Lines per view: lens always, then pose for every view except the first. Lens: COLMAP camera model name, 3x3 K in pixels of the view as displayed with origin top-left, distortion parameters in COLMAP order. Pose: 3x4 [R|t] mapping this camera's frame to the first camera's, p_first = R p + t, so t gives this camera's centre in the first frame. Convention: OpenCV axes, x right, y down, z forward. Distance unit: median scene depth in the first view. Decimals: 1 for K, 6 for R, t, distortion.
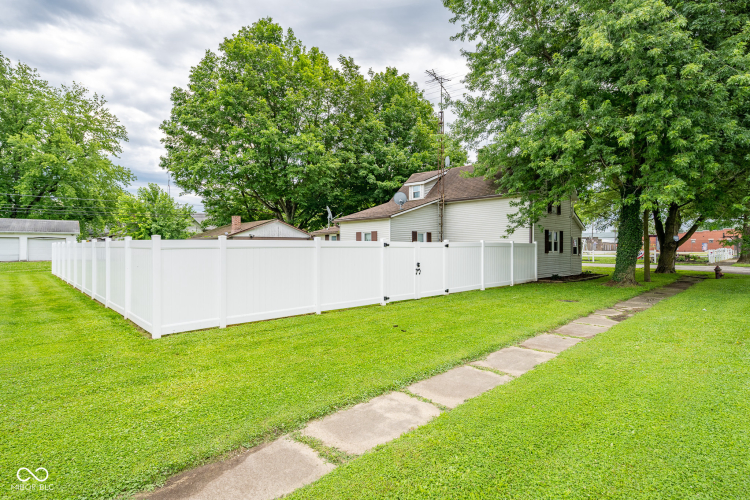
lens RADIAL K [[387.3, 0, 372.0], [0, 387.3, 251.4], [0, 0, 1]] dist [0.004929, 0.005283]
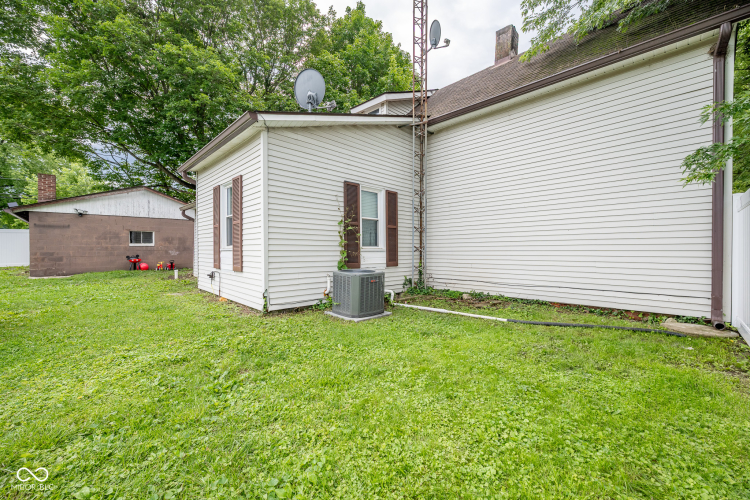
lens RADIAL K [[301.5, 0, 377.8], [0, 301.5, 249.4], [0, 0, 1]] dist [-0.002092, 0.000092]
pose [[0.999763, 0.002048, 0.021695, 0.084894], [-0.001925, 0.999982, -0.005687, 0.011380], [-0.021706, 0.005644, 0.999748, 0.456234]]
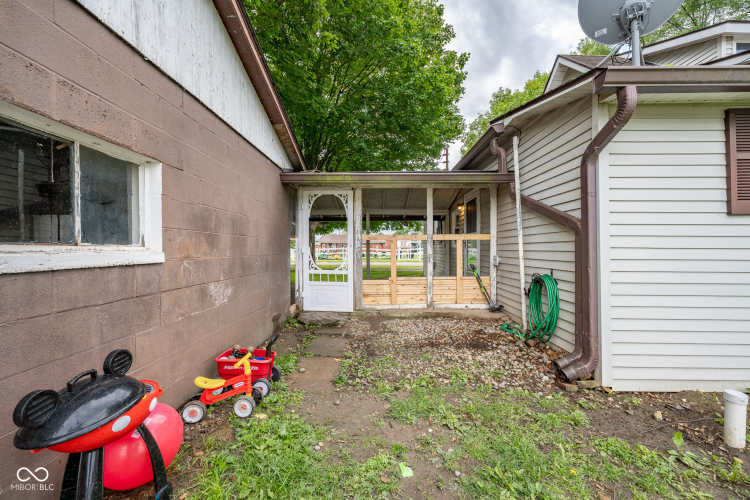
lens RADIAL K [[301.5, 0, 374.6], [0, 301.5, 249.0], [0, 0, 1]] dist [-0.002092, 0.000092]
pose [[0.703712, -0.001314, 0.710484, -0.214508], [0.005775, 0.999976, -0.003870, 0.003002], [-0.710462, 0.006827, 0.703702, 0.789033]]
